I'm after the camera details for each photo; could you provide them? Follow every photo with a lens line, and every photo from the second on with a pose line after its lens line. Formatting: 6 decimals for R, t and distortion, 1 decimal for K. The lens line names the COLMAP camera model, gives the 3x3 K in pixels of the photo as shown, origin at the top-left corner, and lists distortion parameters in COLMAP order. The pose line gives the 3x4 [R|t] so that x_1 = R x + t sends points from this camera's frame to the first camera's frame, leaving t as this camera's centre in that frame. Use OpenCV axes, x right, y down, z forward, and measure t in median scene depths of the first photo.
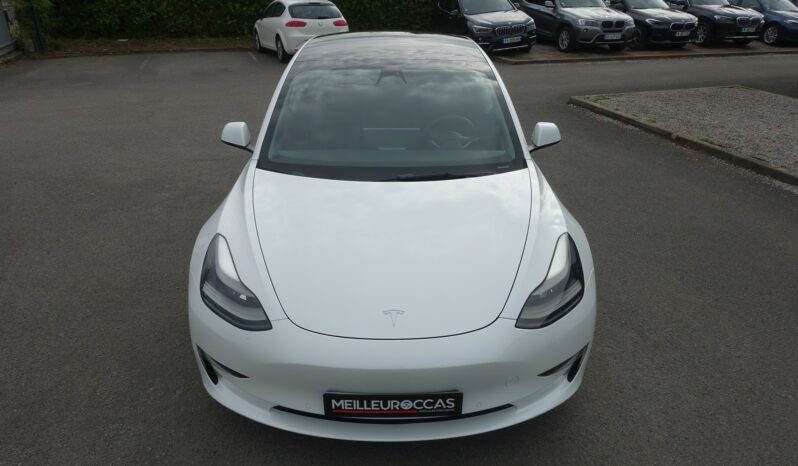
lens RADIAL K [[543.8, 0, 402.4], [0, 543.8, 228.2], [0, 0, 1]] dist [-0.005851, -0.000603]
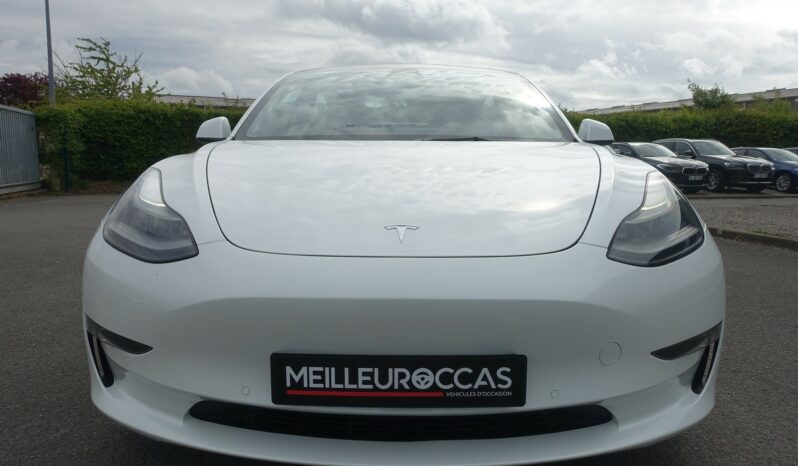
lens RADIAL K [[543.8, 0, 402.4], [0, 543.8, 228.2], [0, 0, 1]] dist [-0.005851, -0.000603]
pose [[0.999599, 0.003855, -0.028037, 0.001753], [-0.012101, 0.953773, -0.300285, 0.323815], [0.025583, 0.300504, 0.953437, 0.413029]]
